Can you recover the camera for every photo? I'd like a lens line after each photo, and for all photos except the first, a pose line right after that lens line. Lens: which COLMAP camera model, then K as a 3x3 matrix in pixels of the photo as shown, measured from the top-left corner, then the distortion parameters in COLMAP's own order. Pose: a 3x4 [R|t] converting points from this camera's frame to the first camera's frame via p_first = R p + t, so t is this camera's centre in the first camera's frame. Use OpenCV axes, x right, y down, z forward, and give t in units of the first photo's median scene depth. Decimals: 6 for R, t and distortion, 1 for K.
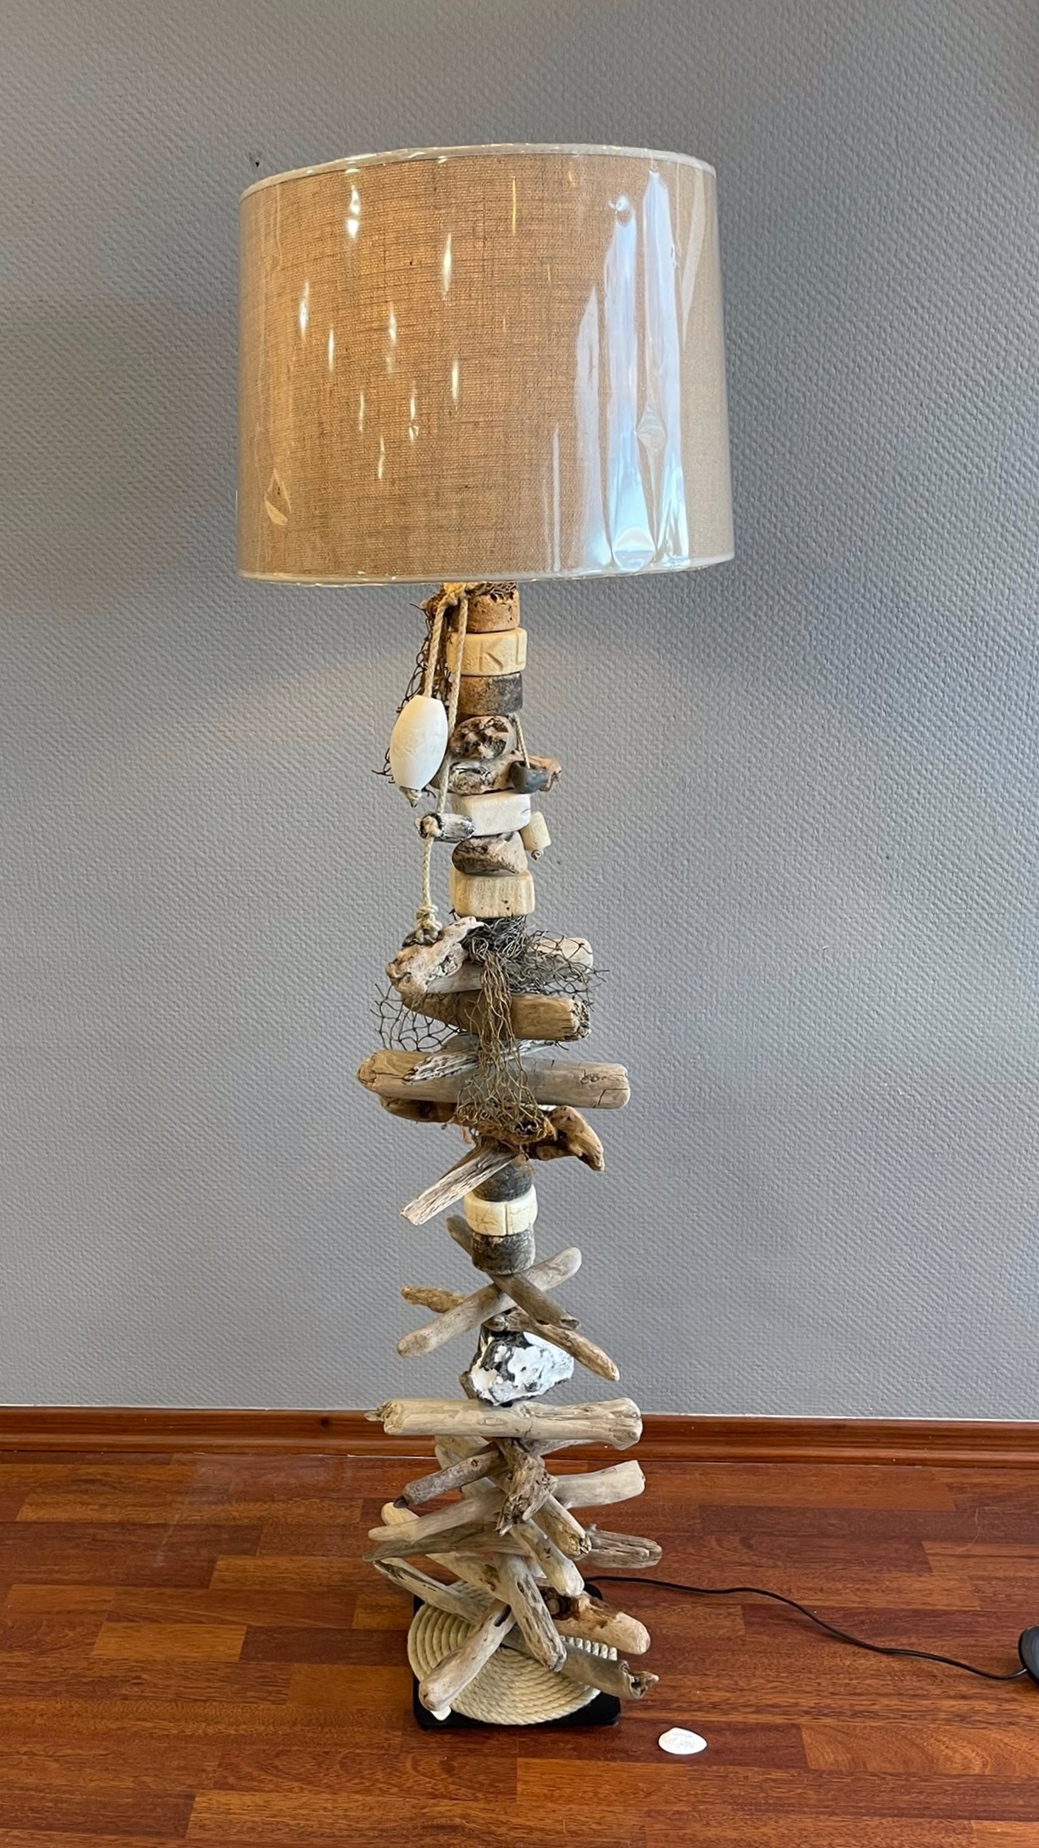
lens RADIAL K [[1478.5, 0, 380.9], [0, 1478.5, 974.1], [0, 0, 1]] dist [0.009885, -0.028084]
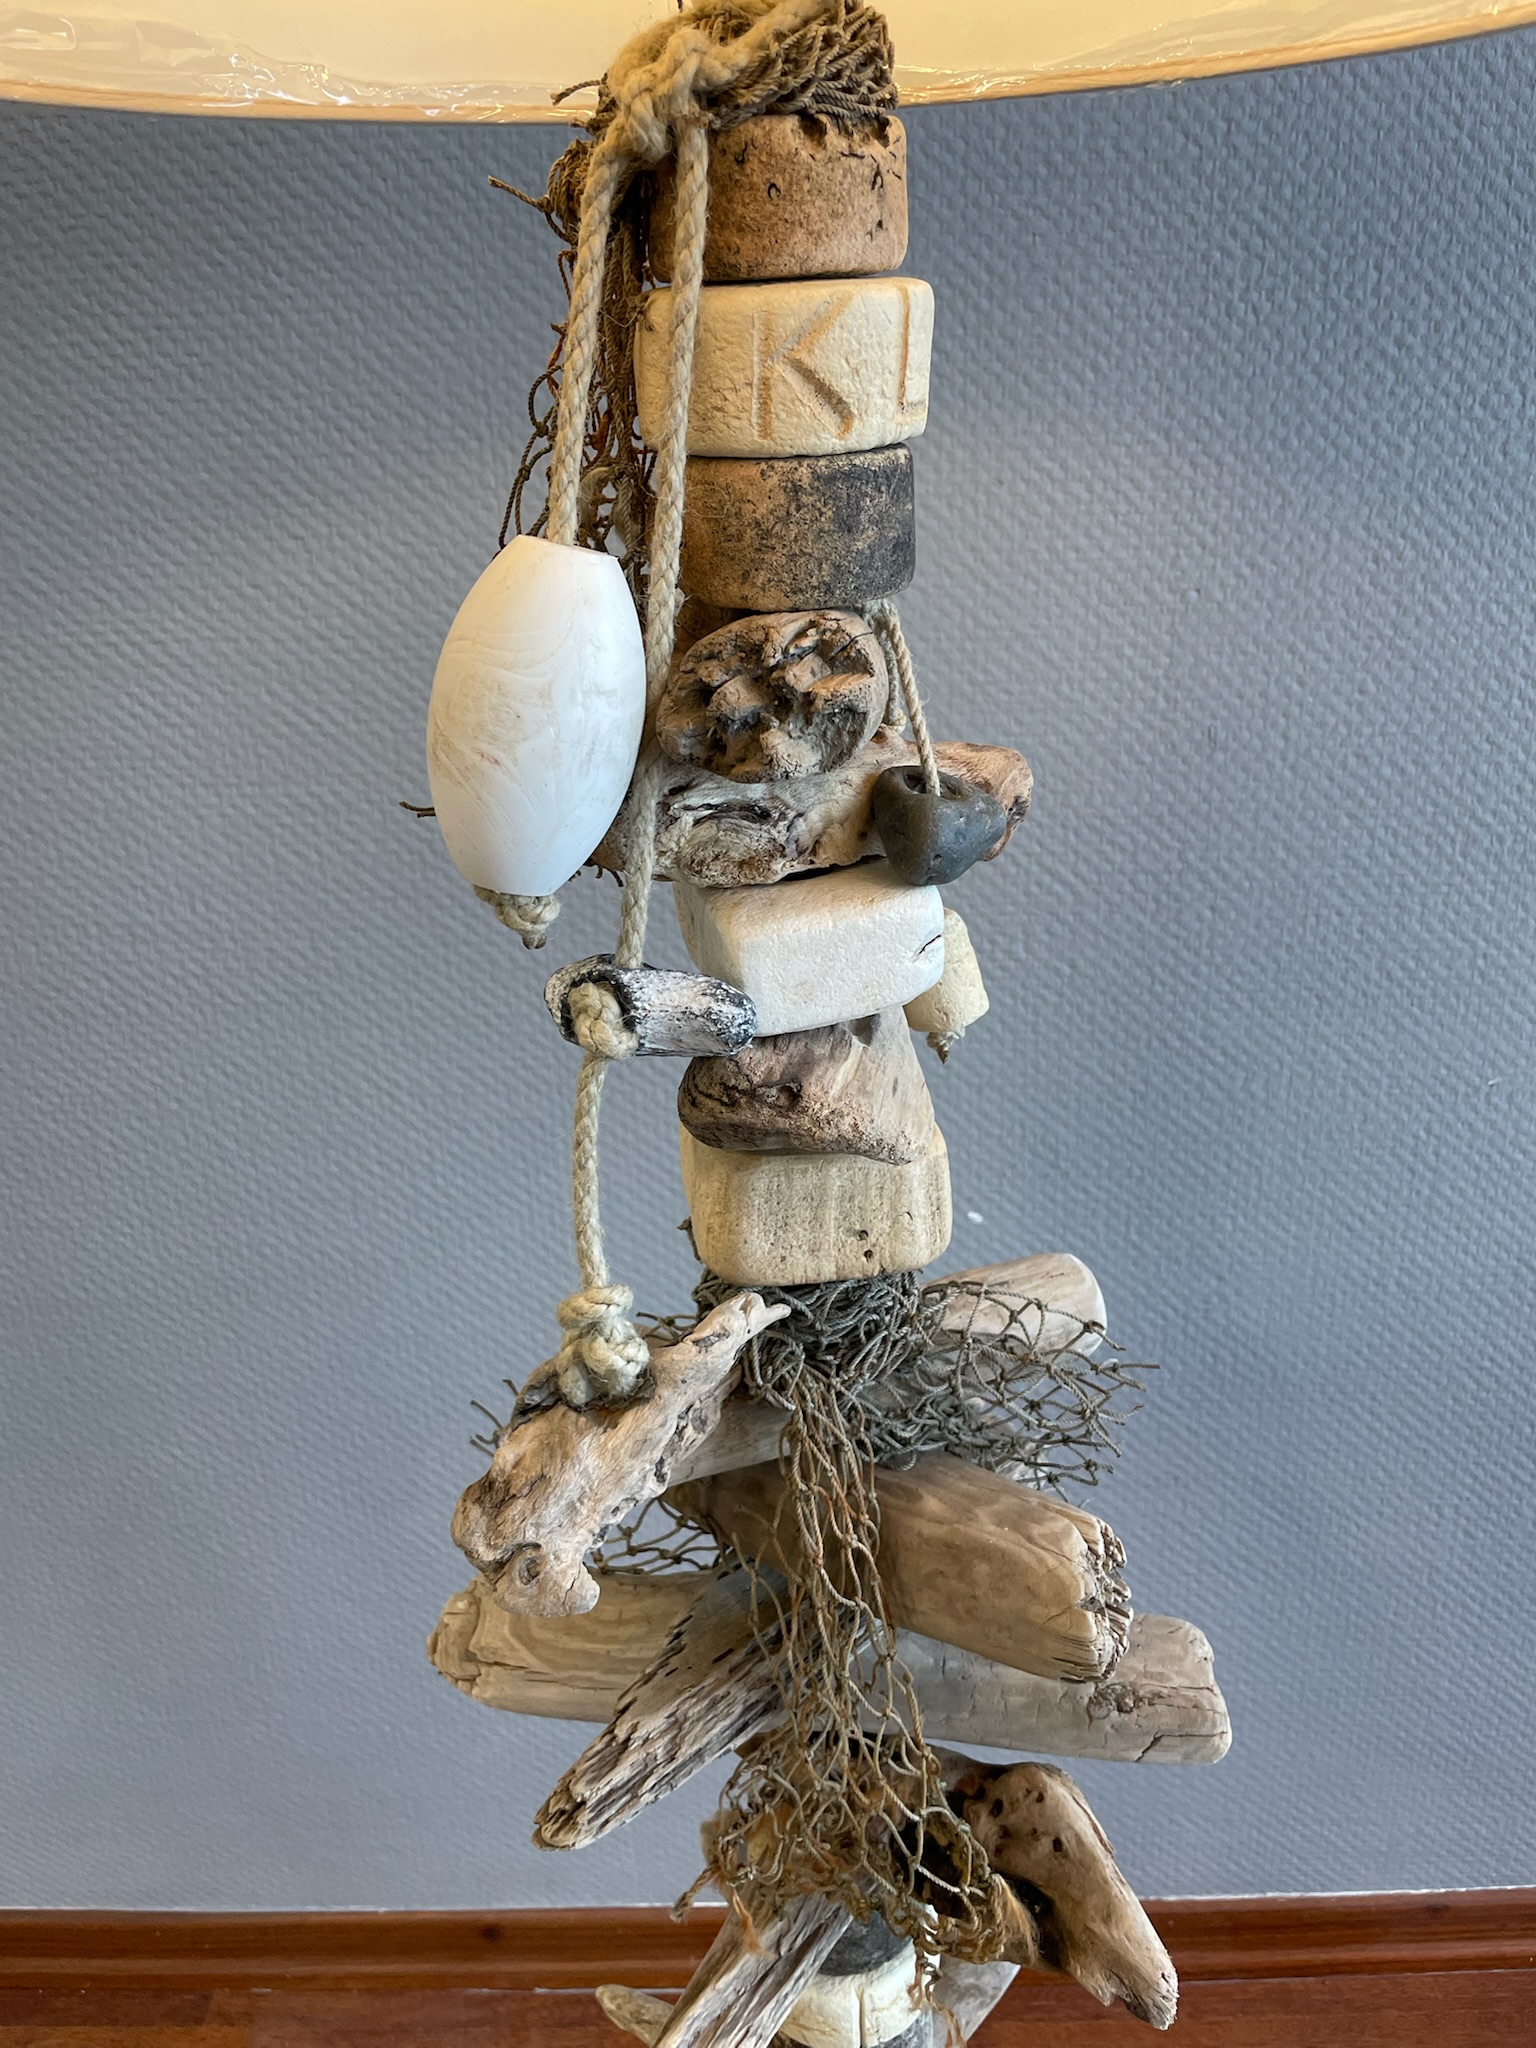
lens RADIAL K [[1523.4, 0, 745.7], [0, 1523.4, 952.1], [0, 0, 1]] dist [0.039825, -0.076439]
pose [[0.997256, -0.028160, 0.068467, 0.038821], [0.023396, 0.997314, 0.069412, -0.120237], [-0.070238, -0.067619, 0.995236, 0.654311]]
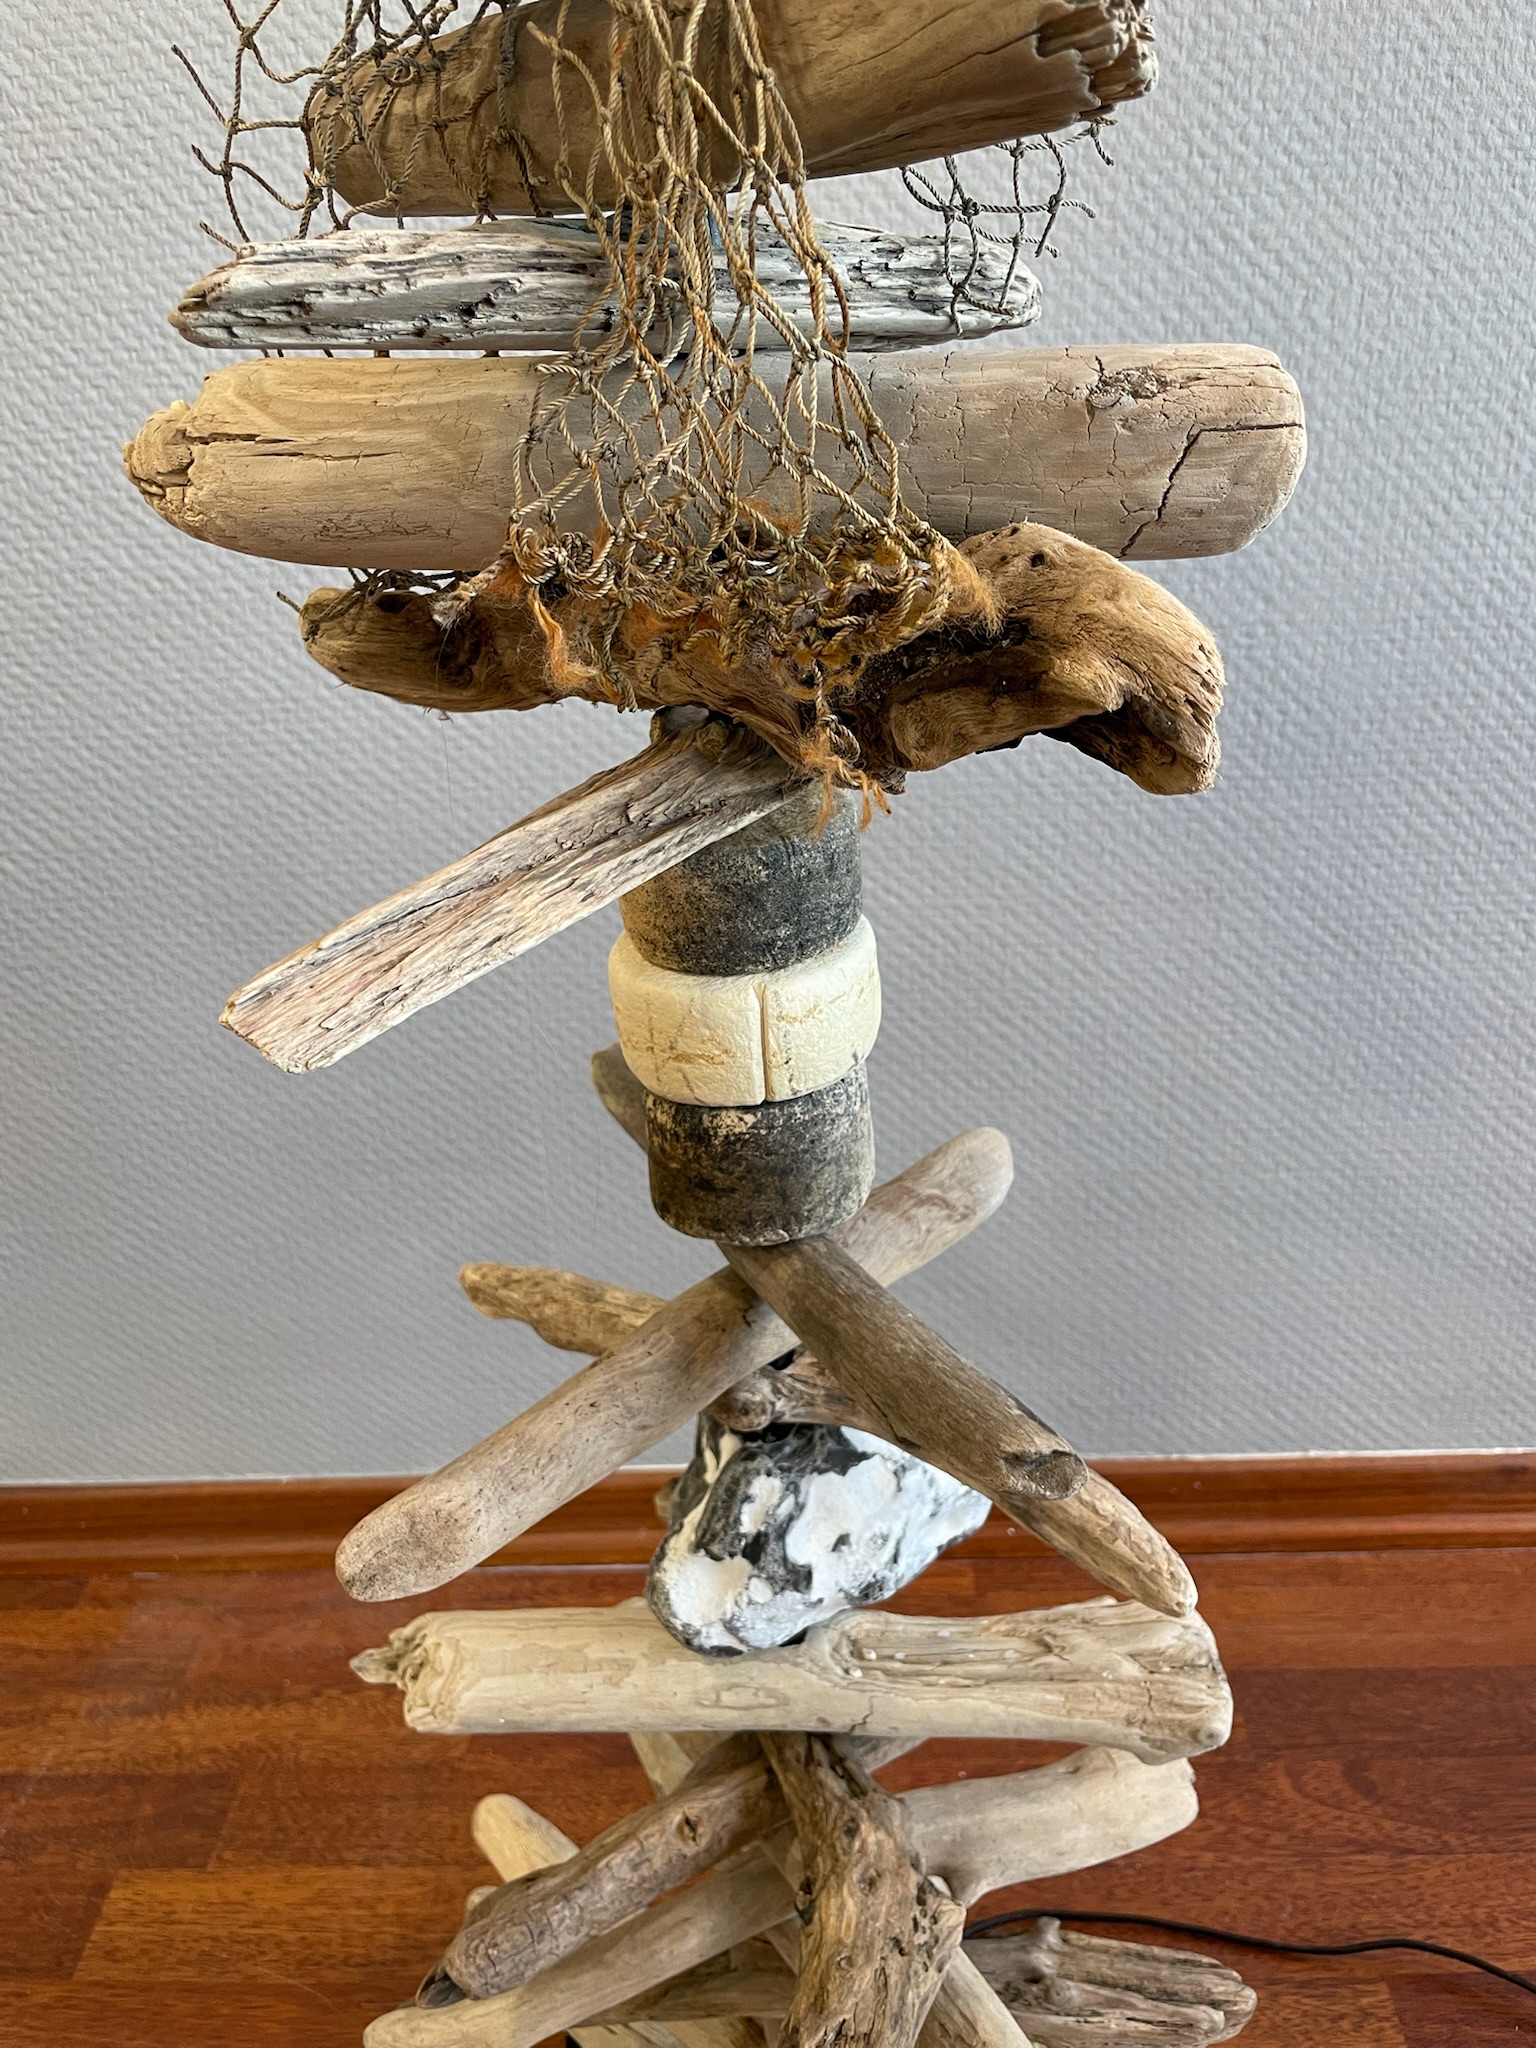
lens RADIAL K [[1523.4, 0, 758.8], [0, 1523.4, 1004.1], [0, 0, 1]] dist [0.039825, -0.076439]
pose [[0.997720, -0.032801, 0.058989, 0.068984], [0.025835, 0.993006, 0.115206, 0.130428], [-0.062355, -0.113419, 0.991589, 0.746832]]
